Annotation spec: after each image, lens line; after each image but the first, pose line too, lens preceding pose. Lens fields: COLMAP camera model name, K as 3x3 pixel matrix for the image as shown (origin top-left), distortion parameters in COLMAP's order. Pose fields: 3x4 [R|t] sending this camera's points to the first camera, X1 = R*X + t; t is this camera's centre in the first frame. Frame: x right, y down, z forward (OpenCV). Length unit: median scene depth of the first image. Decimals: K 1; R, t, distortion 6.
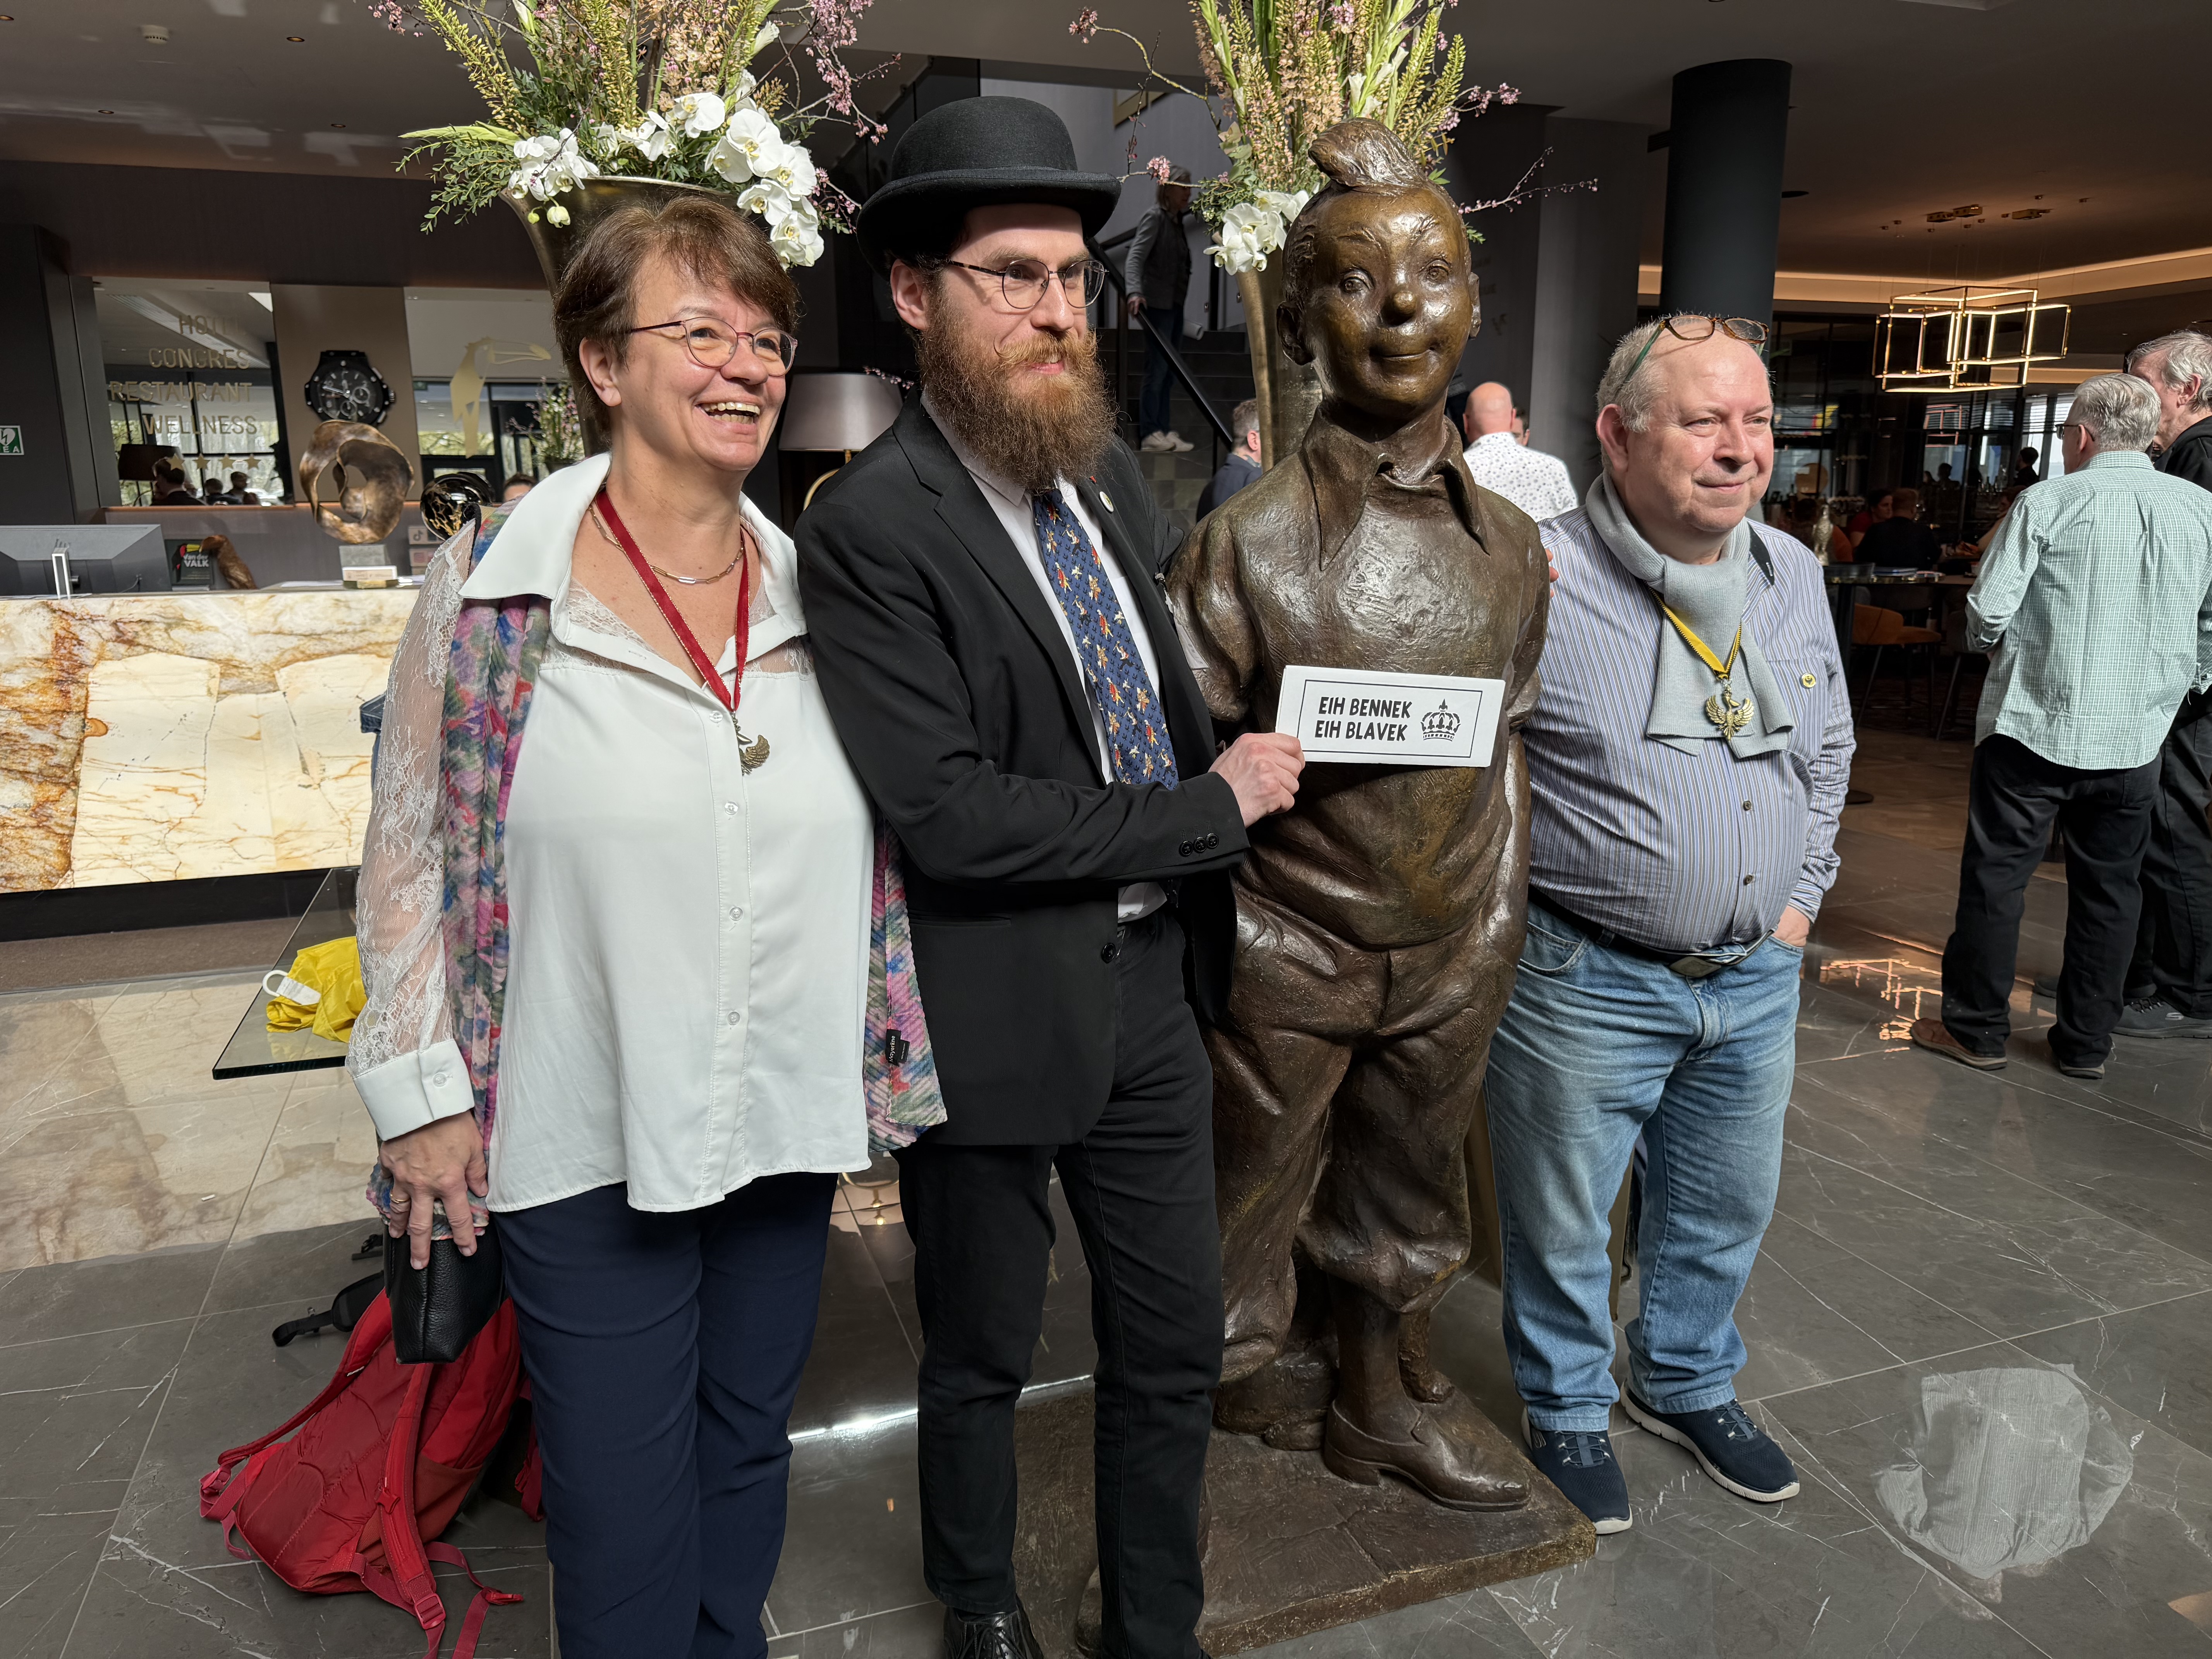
lens RADIAL K [[1559.9, 0, 1106.0], [0, 1559.9, 829.5], [0, 0, 1]] dist [0.002569, -0.000223]
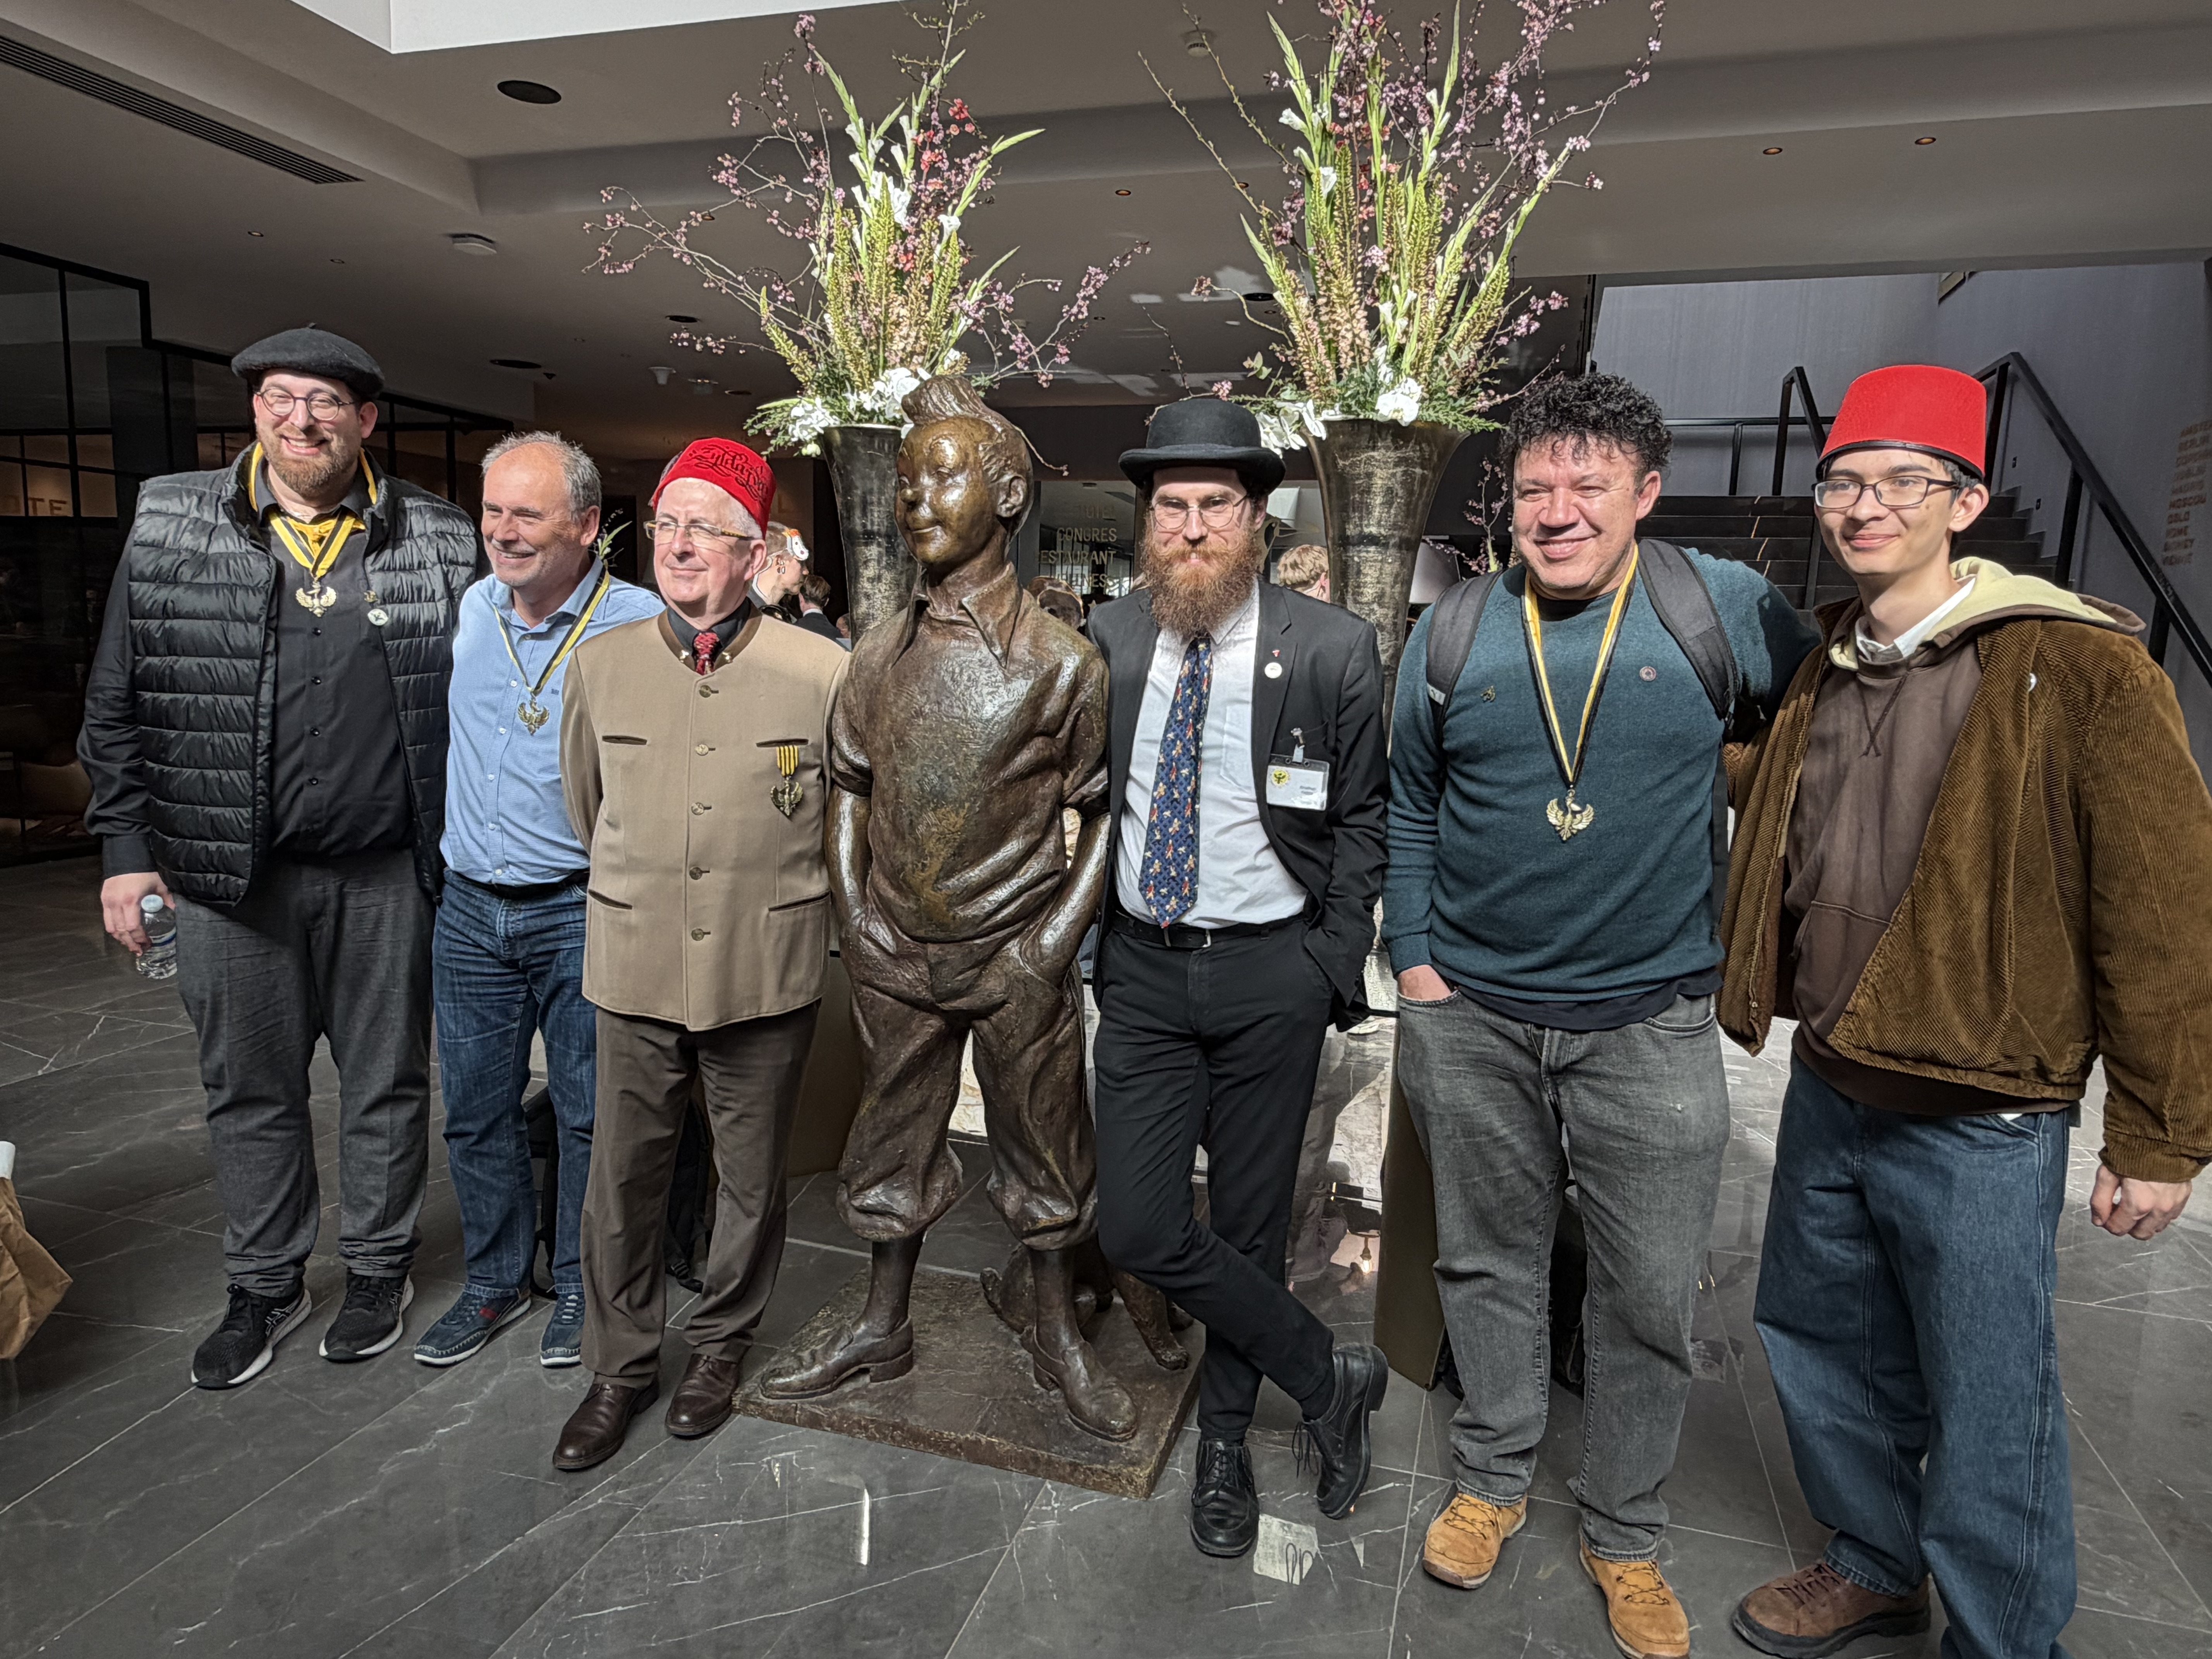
lens RADIAL K [[1401.9, 0, 1106.0], [0, 1401.9, 829.5], [0, 0, 1]] dist [-0.001410, -0.000109]
pose [[0.808700, 0.111297, -0.577596, 0.764968], [-0.159751, 0.986587, -0.033565, -0.005339], [0.566113, 0.119416, 0.815632, 0.033156]]
